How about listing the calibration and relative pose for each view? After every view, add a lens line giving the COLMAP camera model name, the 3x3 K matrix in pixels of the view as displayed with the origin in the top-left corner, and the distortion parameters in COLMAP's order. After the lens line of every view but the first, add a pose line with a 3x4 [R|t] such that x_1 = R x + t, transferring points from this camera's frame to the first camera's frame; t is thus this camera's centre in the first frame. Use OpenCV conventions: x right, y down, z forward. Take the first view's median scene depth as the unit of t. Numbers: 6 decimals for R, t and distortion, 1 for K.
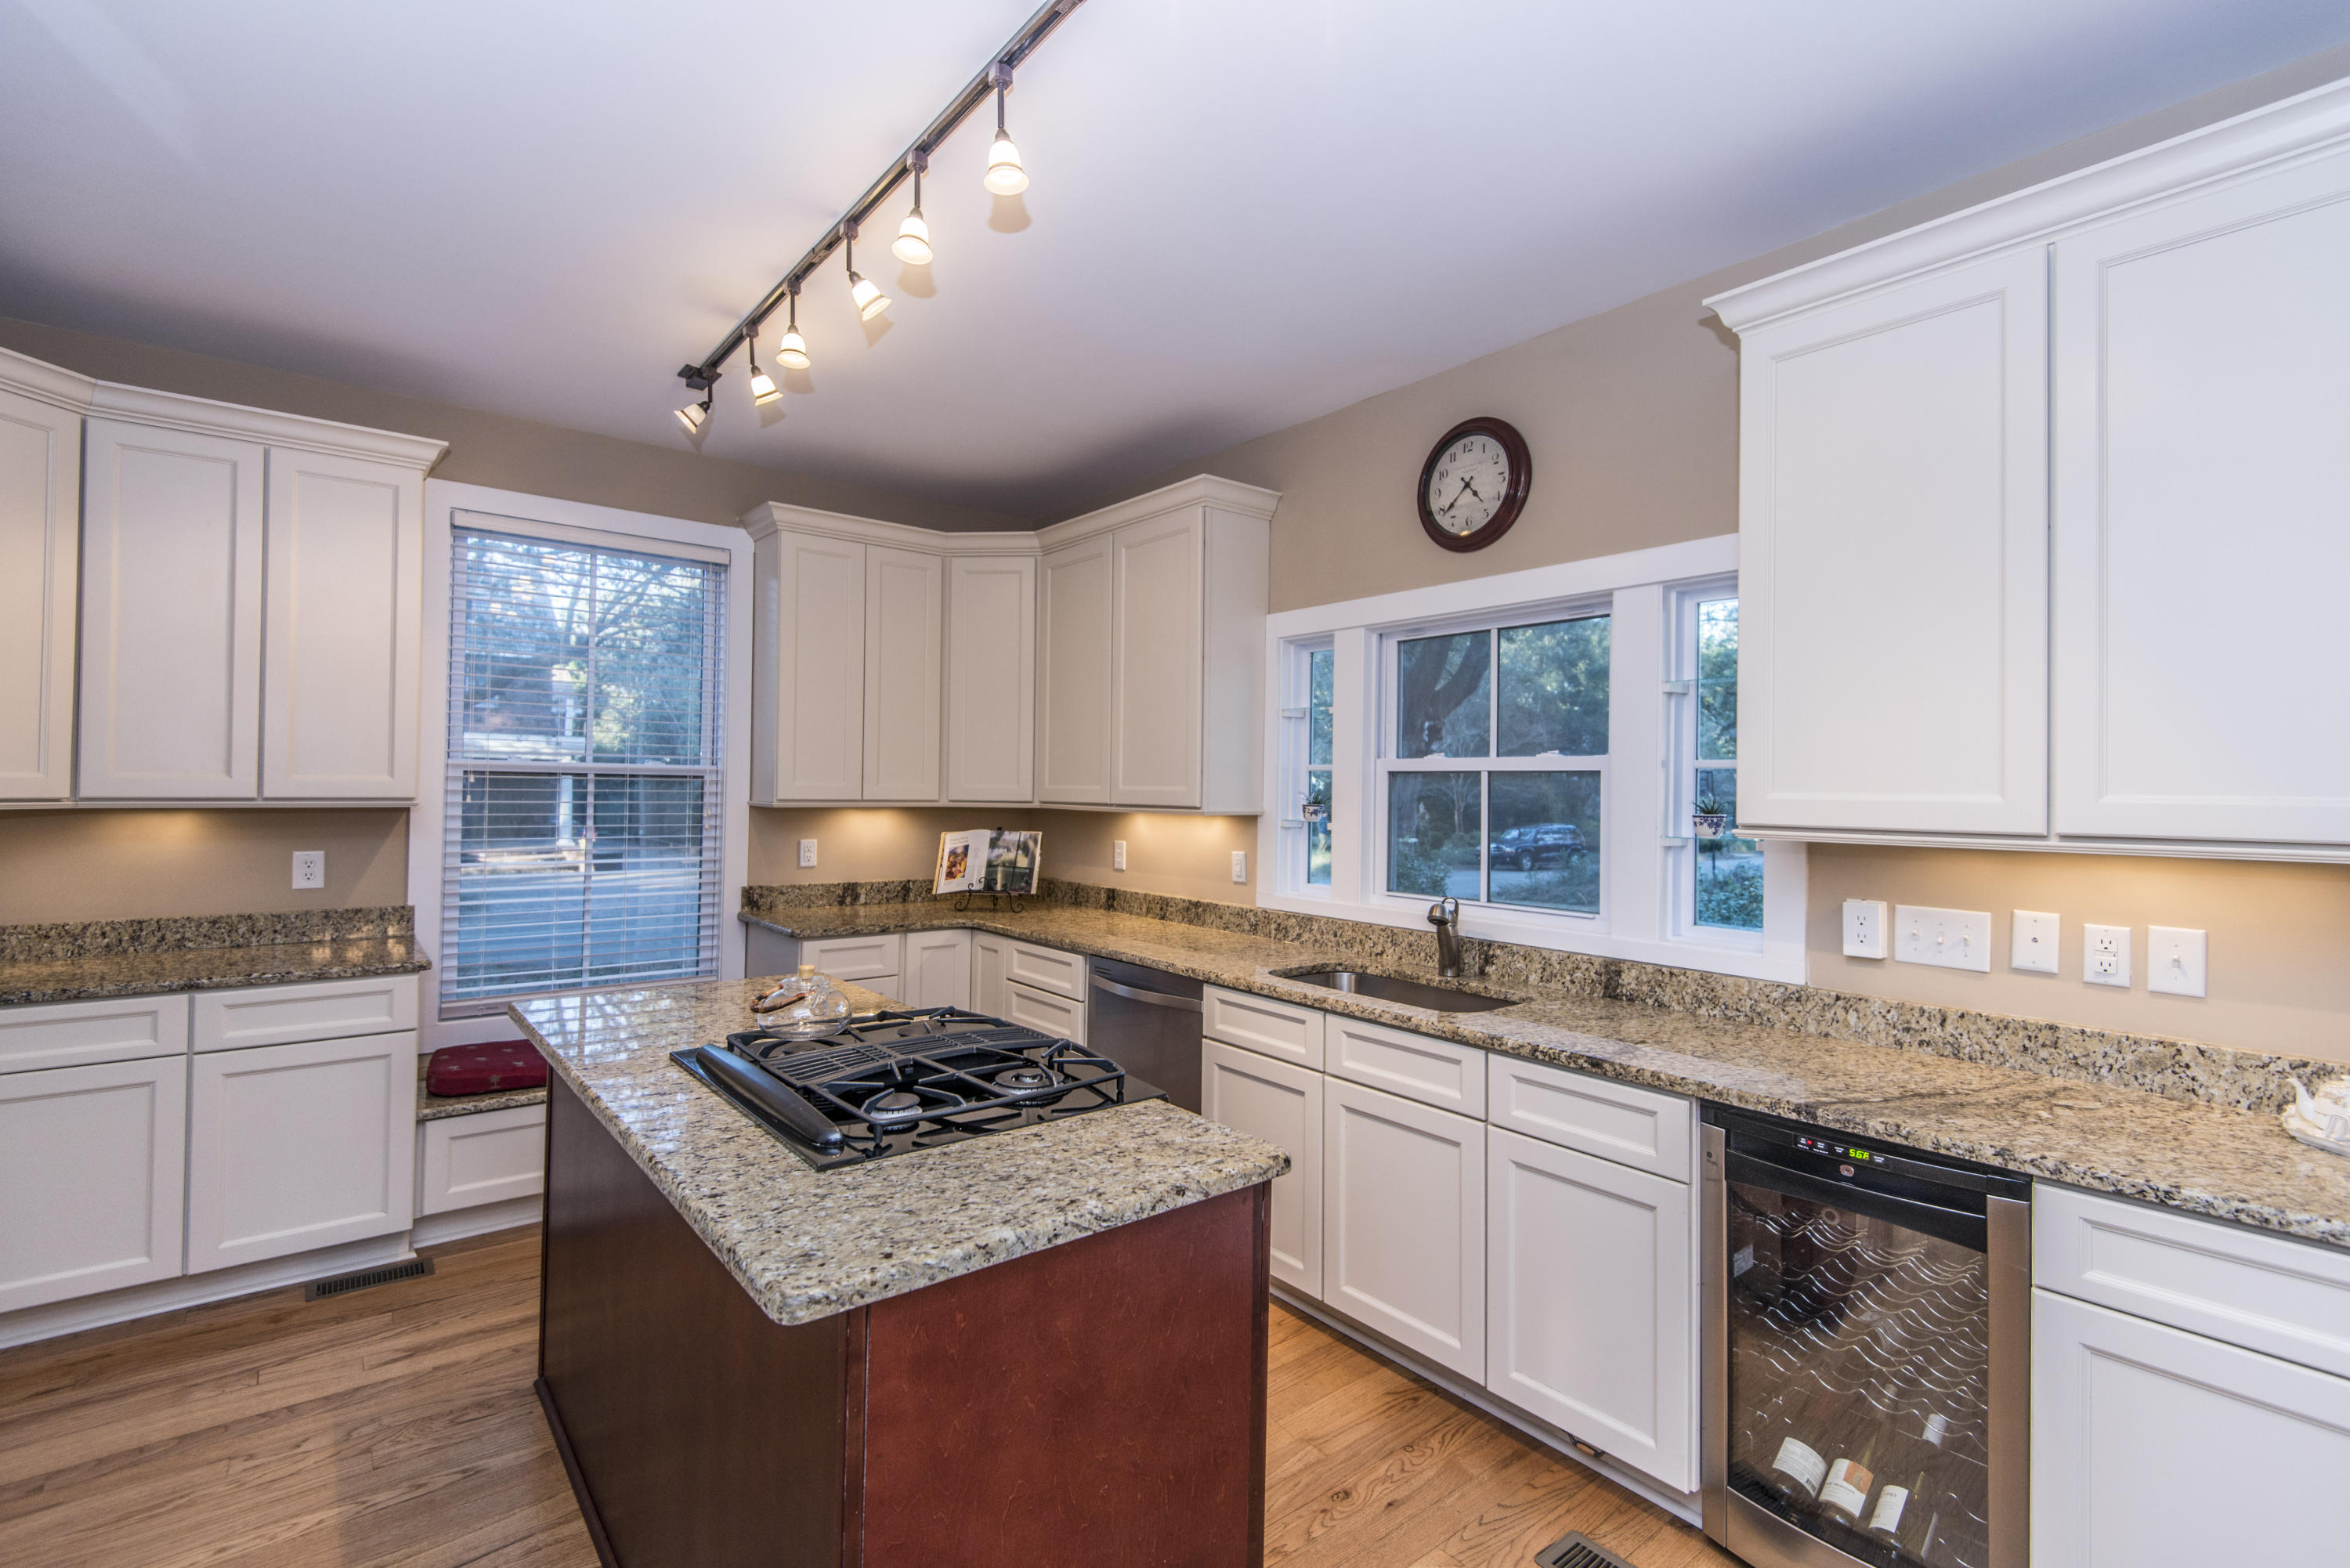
lens RADIAL K [[1060.5, 0, 1190.6], [0, 1060.5, 775.5], [0, 0, 1]] dist [0.027066, -0.012279]
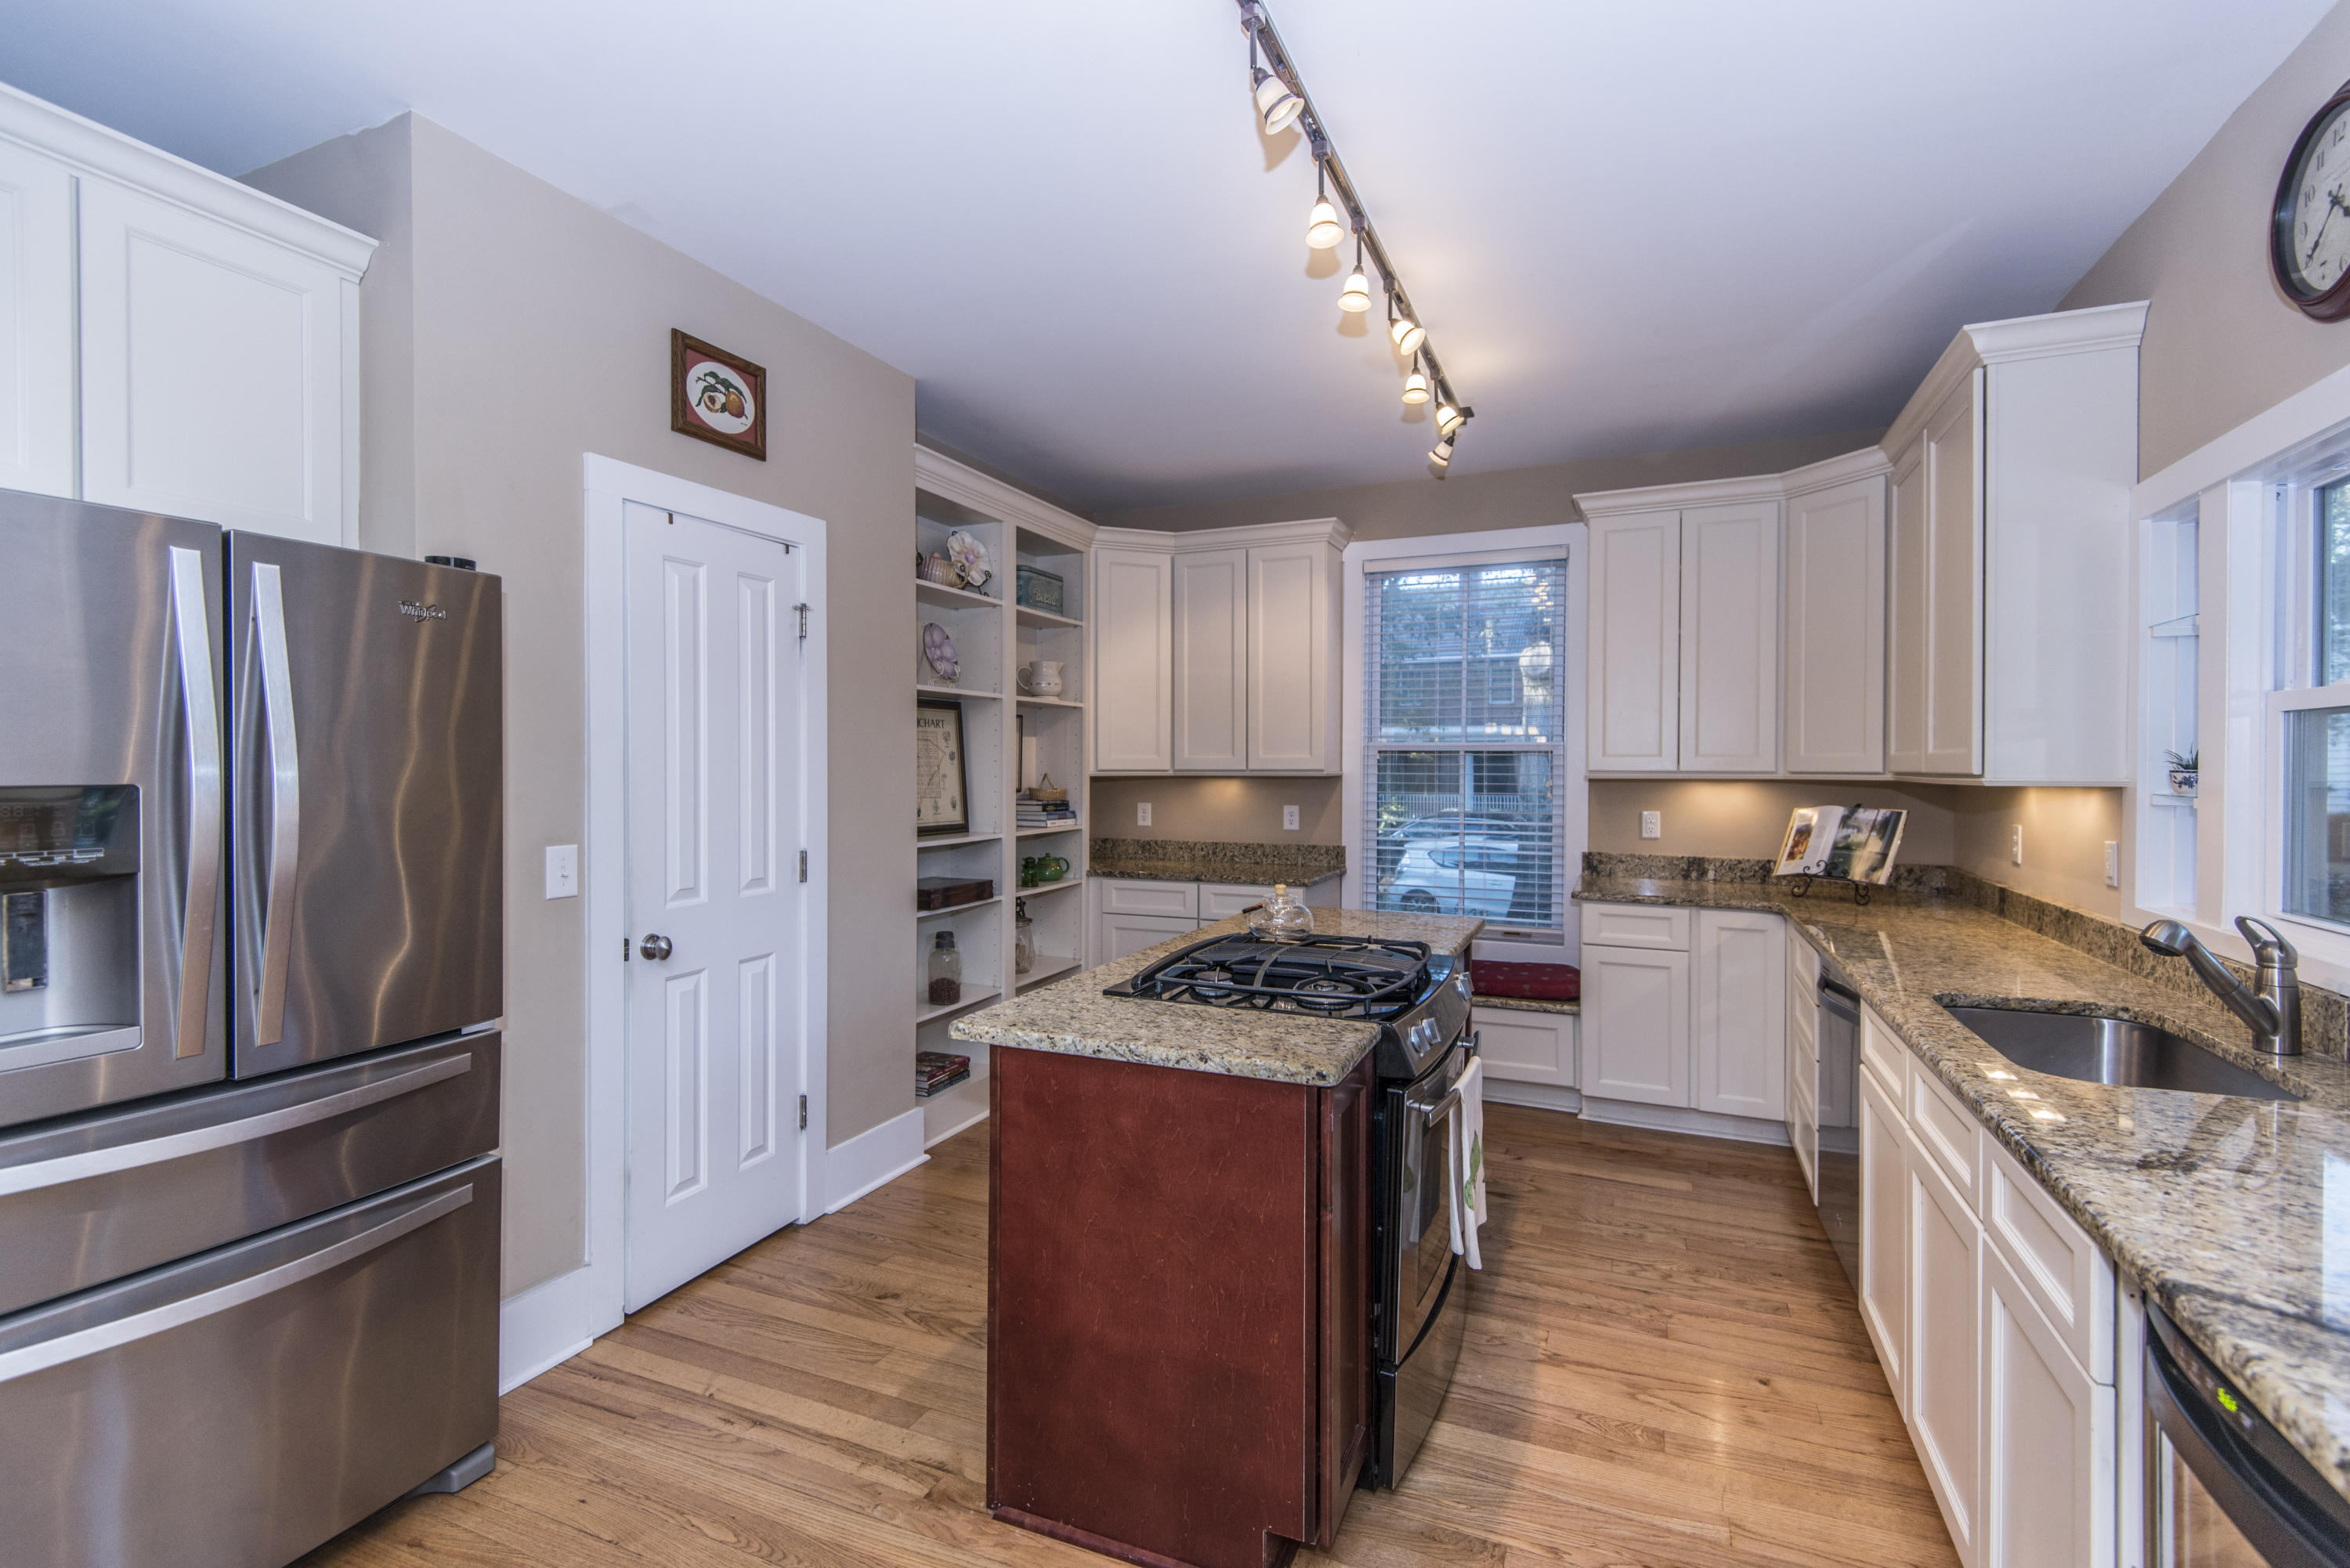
lens RADIAL K [[1060.5, 0, 1166.2], [0, 1060.5, 774.1], [0, 0, 1]] dist [0.027066, -0.012279]
pose [[0.450771, -0.005574, -0.892622, 0.429027], [0.014090, 0.999900, 0.000872, 0.021567], [0.892528, -0.012970, 0.450805, 0.158956]]
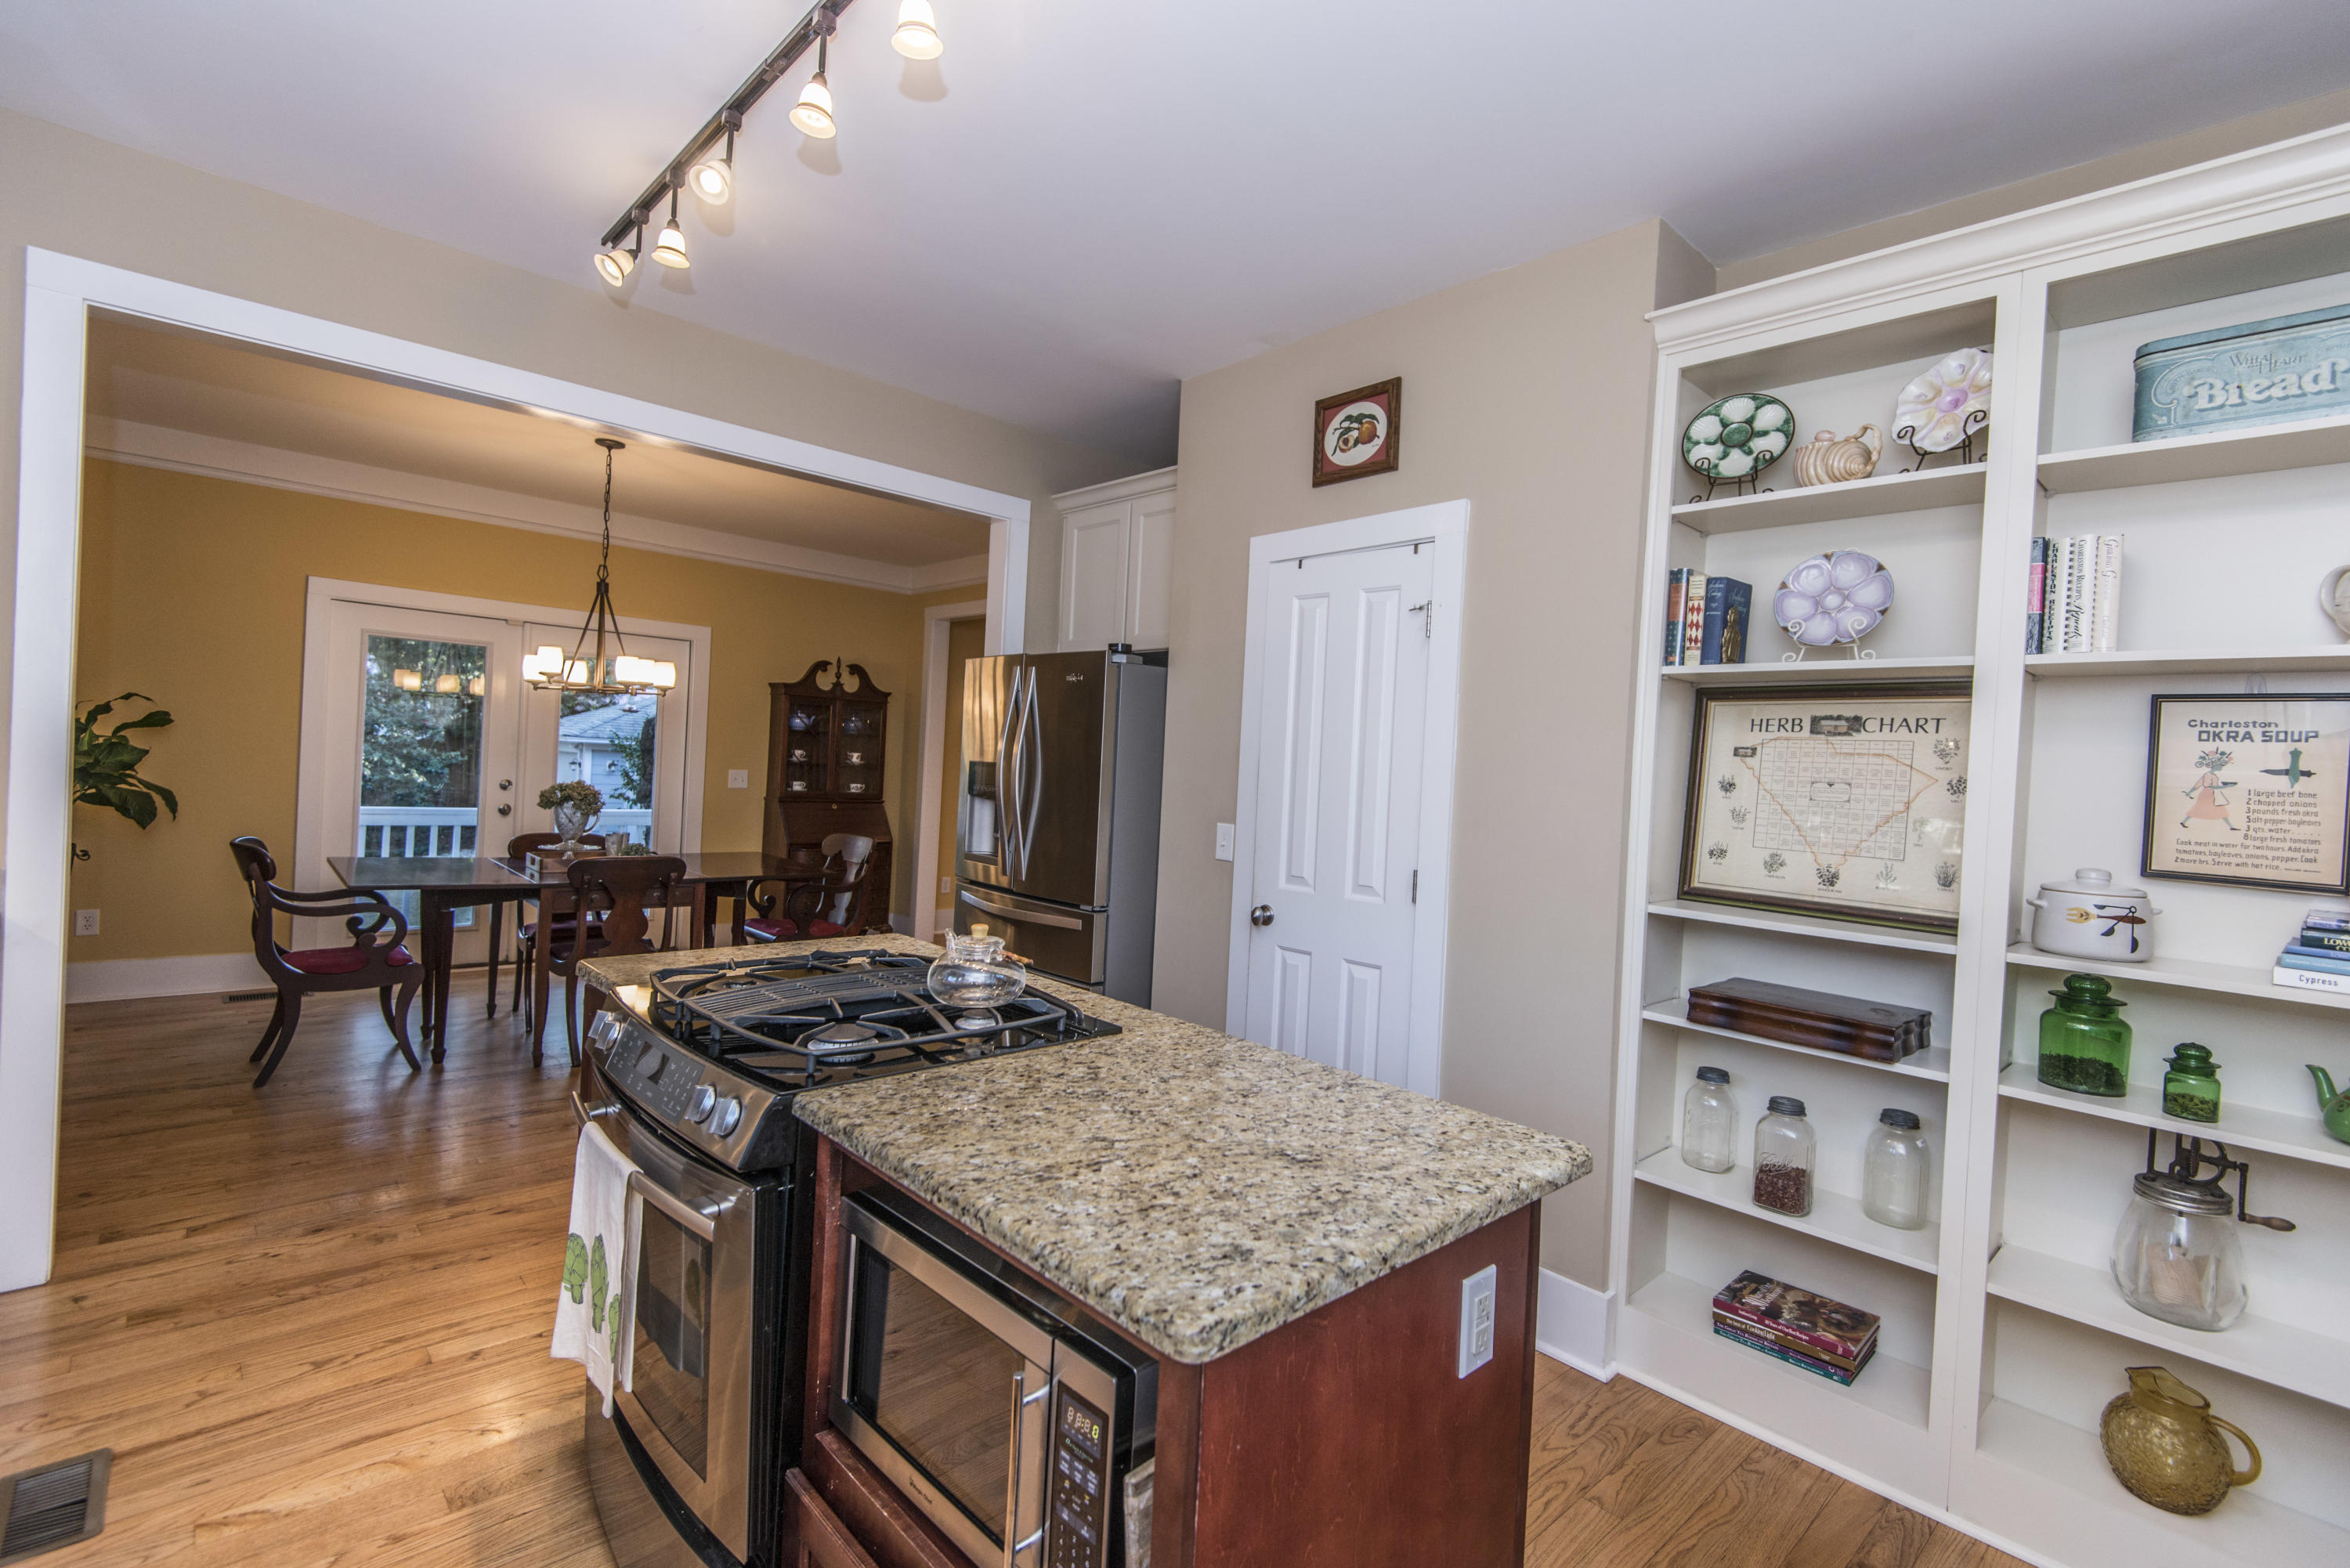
lens RADIAL K [[1060.5, 0, 1179.2], [0, 1060.5, 774.0], [0, 0, 1]] dist [0.027066, -0.012279]
pose [[-0.995788, -0.066803, -0.062798, -0.263931], [-0.066825, 0.997763, -0.001763, 0.022221], [0.062775, 0.002441, -0.998025, 1.090277]]
